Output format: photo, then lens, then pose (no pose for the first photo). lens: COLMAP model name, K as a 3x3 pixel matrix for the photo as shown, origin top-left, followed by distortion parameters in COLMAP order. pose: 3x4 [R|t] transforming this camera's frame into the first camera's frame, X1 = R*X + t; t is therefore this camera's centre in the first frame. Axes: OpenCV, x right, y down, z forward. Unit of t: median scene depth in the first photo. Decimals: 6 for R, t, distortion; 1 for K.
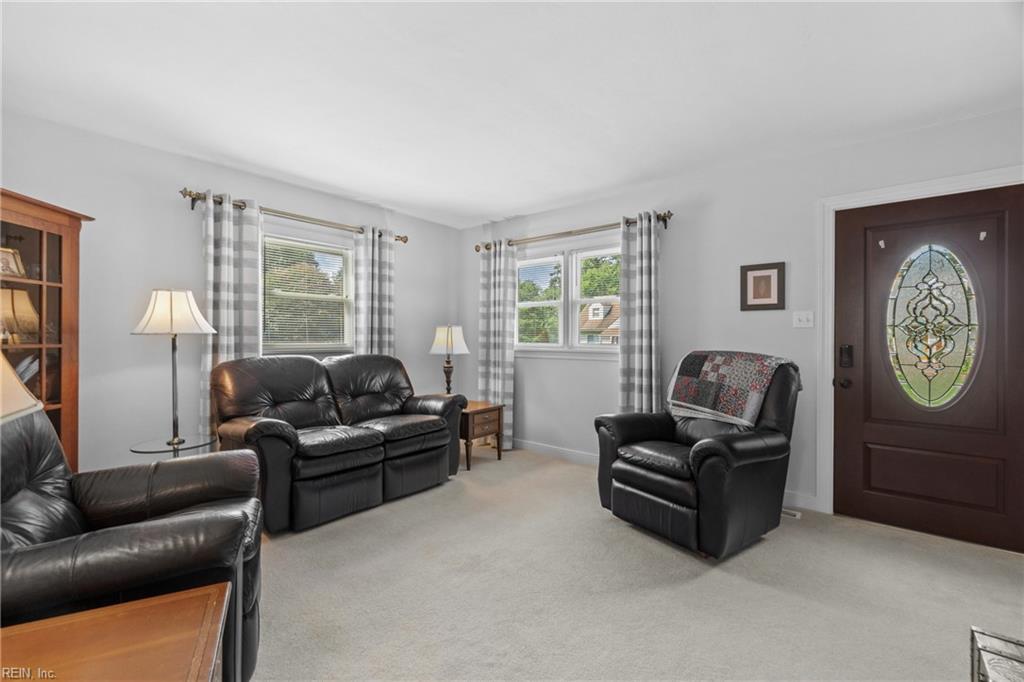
lens RADIAL K [[446.3, 0, 508.2], [0, 446.3, 339.6], [0, 0, 1]] dist [-0.004937, 0.001862]
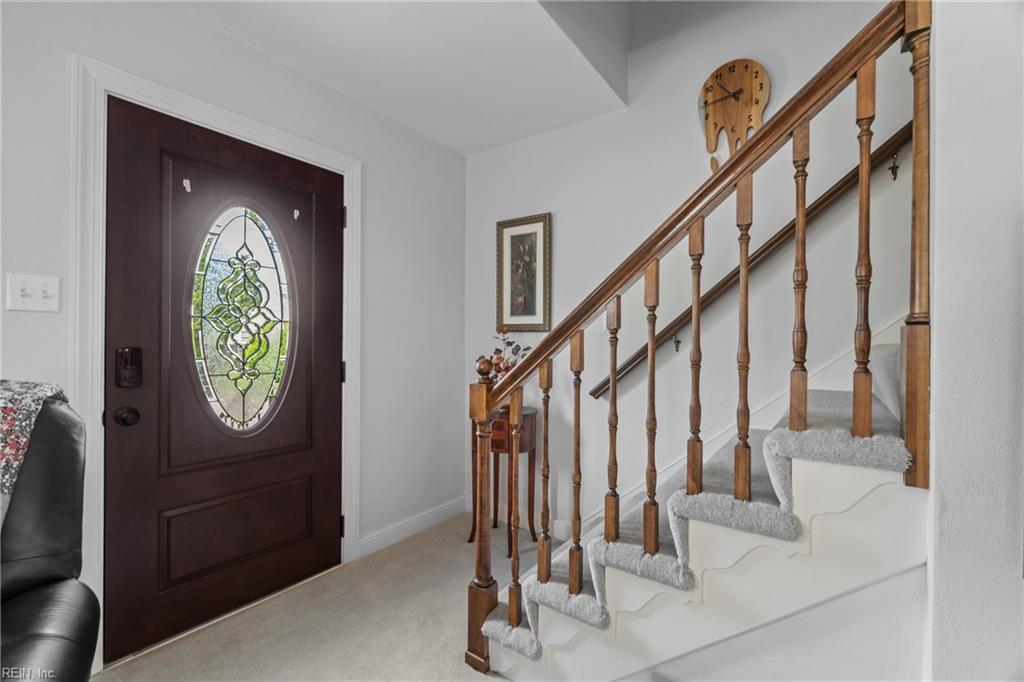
lens RADIAL K [[446.3, 0, 506.4], [0, 446.3, 341.5], [0, 0, 1]] dist [-0.004937, 0.001862]
pose [[-0.064946, -0.000887, 0.997888, 0.168294], [-0.008515, 0.999964, 0.000334, 0.000727], [-0.997852, -0.008476, -0.064951, 0.536414]]
